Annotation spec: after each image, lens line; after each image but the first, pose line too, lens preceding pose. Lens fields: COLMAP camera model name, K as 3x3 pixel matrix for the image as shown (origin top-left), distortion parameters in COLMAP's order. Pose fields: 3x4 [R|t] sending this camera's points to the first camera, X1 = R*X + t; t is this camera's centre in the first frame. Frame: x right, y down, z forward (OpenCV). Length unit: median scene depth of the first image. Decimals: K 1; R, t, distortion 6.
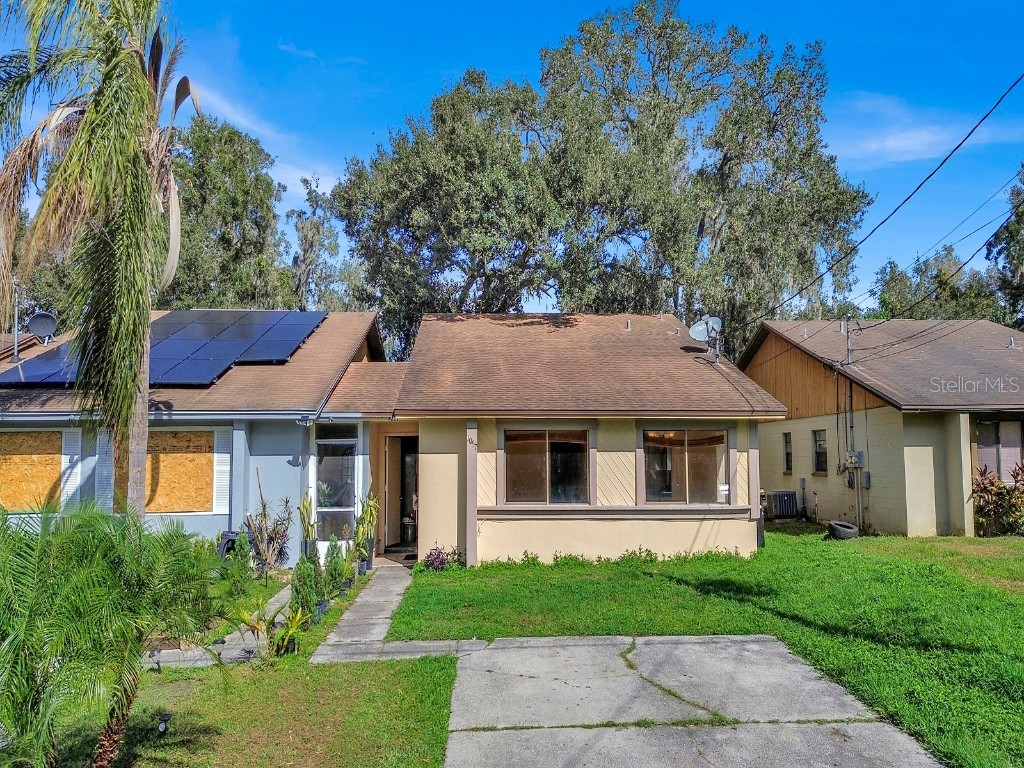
lens RADIAL K [[775.5, 0, 507.7], [0, 775.5, 395.8], [0, 0, 1]] dist [0.029121, -0.015656]
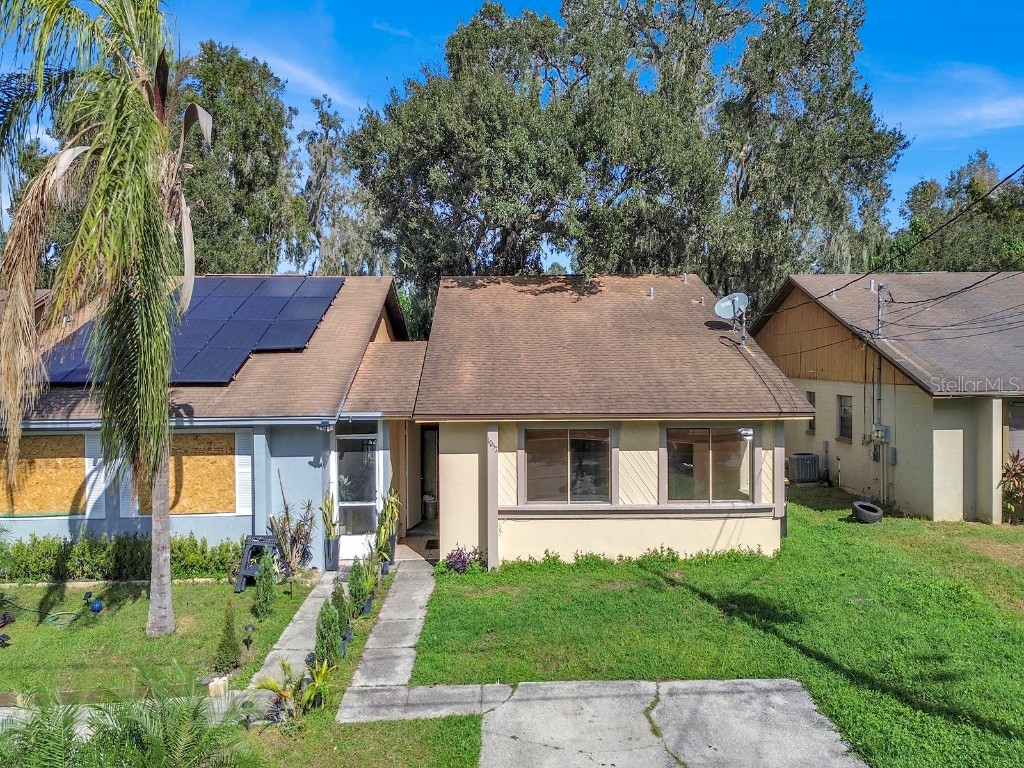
lens RADIAL K [[775.5, 0, 504.4], [0, 775.5, 361.1], [0, 0, 1]] dist [0.029121, -0.015656]
pose [[0.999698, 0.000178, -0.024588, -0.006779], [0.002038, 0.995933, 0.090076, -0.127819], [0.024504, -0.090099, 0.995631, 0.022555]]
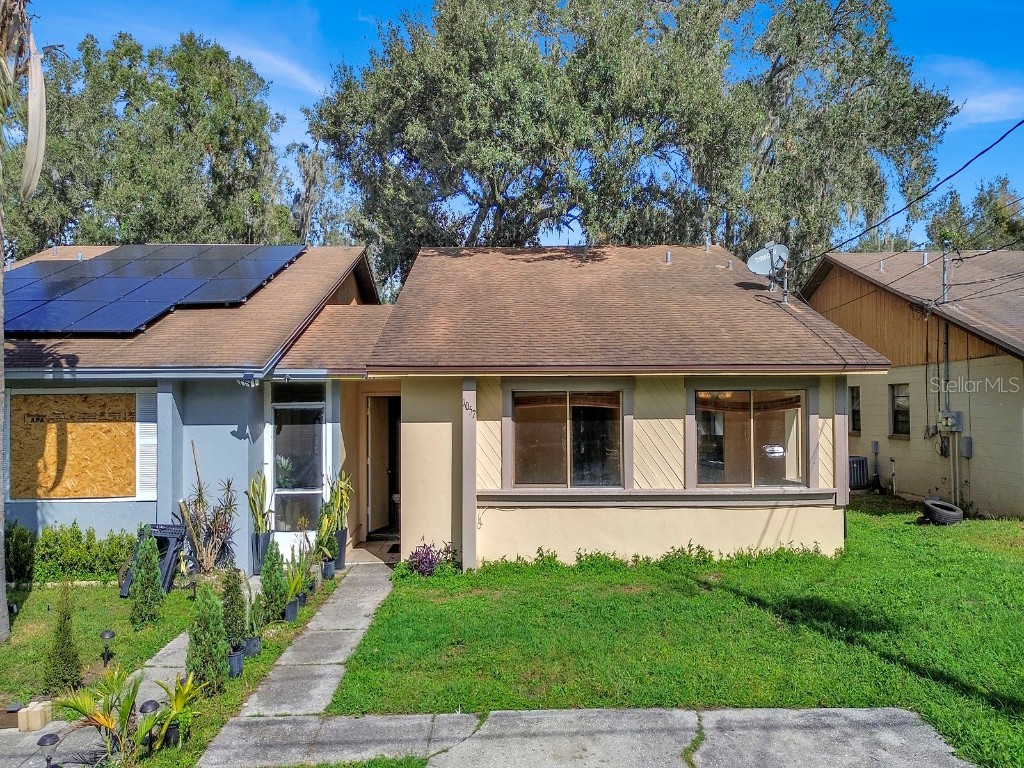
lens RADIAL K [[775.5, 0, 501.0], [0, 775.5, 379.4], [0, 0, 1]] dist [0.029121, -0.015656]
pose [[0.999307, -0.003056, -0.037095, 0.012717], [0.004807, 0.998873, 0.047227, -0.003301], [0.036908, -0.047372, 0.998195, 0.228391]]
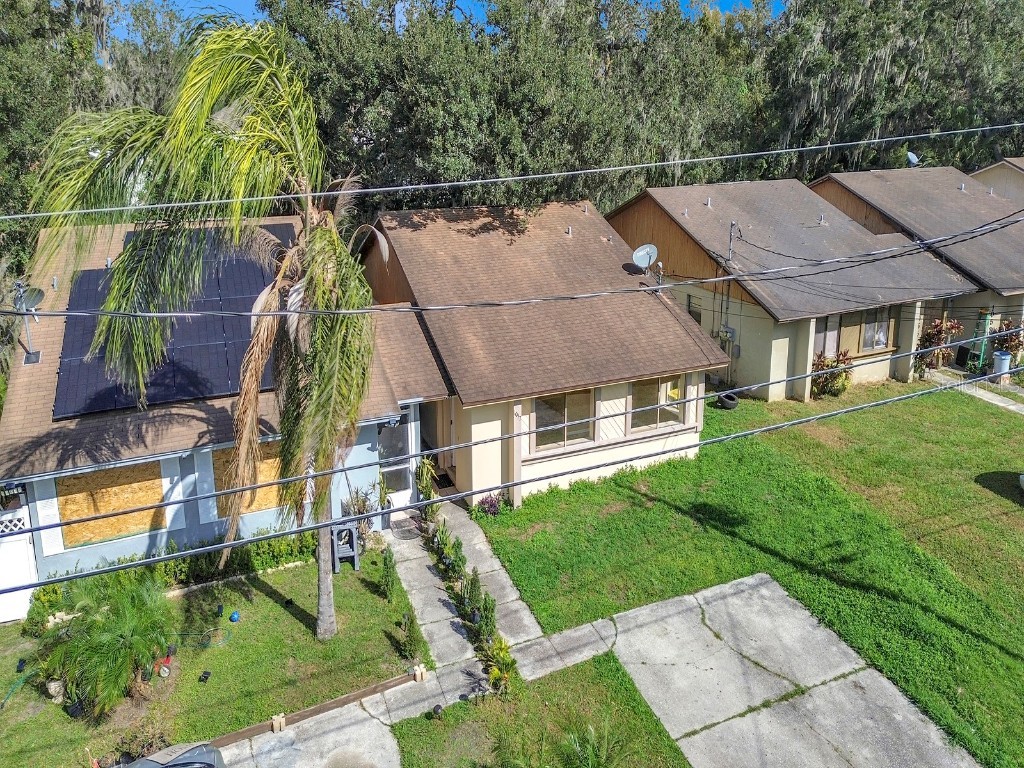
lens RADIAL K [[775.5, 0, 539.3], [0, 775.5, 291.1], [0, 0, 1]] dist [0.029121, -0.015656]
pose [[0.932885, -0.068434, 0.353612, -0.415099], [-0.037957, 0.957637, 0.285467, -0.458996], [-0.358168, -0.279730, 0.890768, -0.061258]]
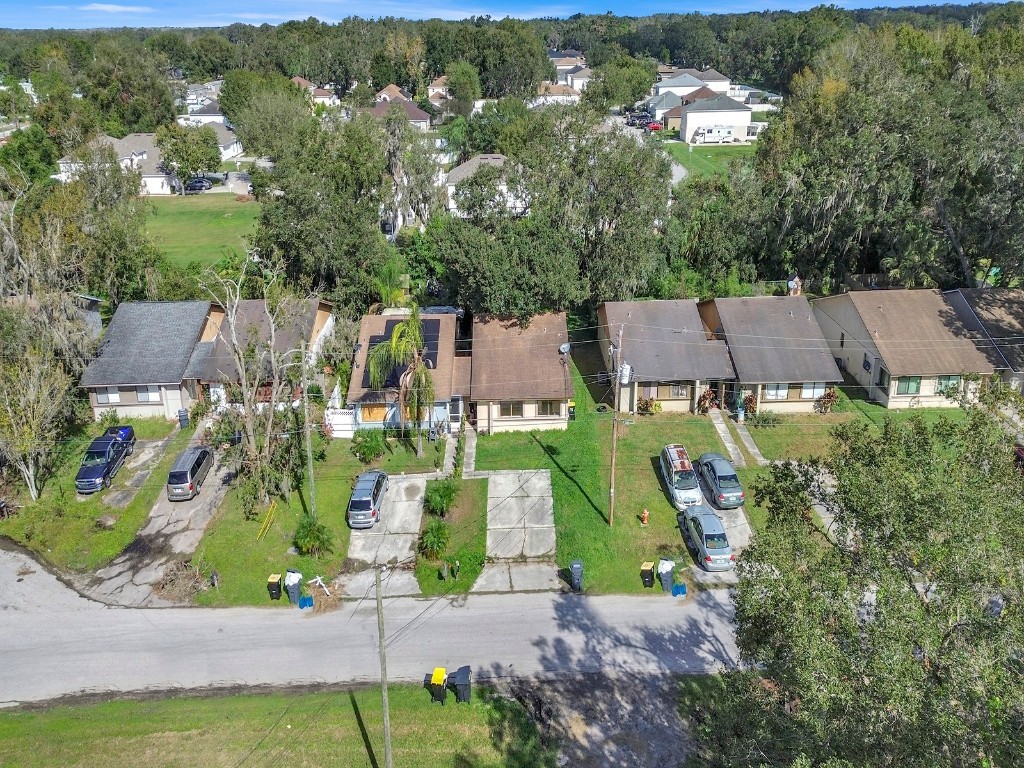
lens RADIAL K [[775.5, 0, 515.2], [0, 775.5, 377.4], [0, 0, 1]] dist [0.029121, -0.015656]
pose [[0.999639, 0.018402, -0.019555, 0.133452], [-0.005642, 0.855927, 0.517066, -1.903143], [0.026253, -0.516769, 0.855722, -2.037544]]
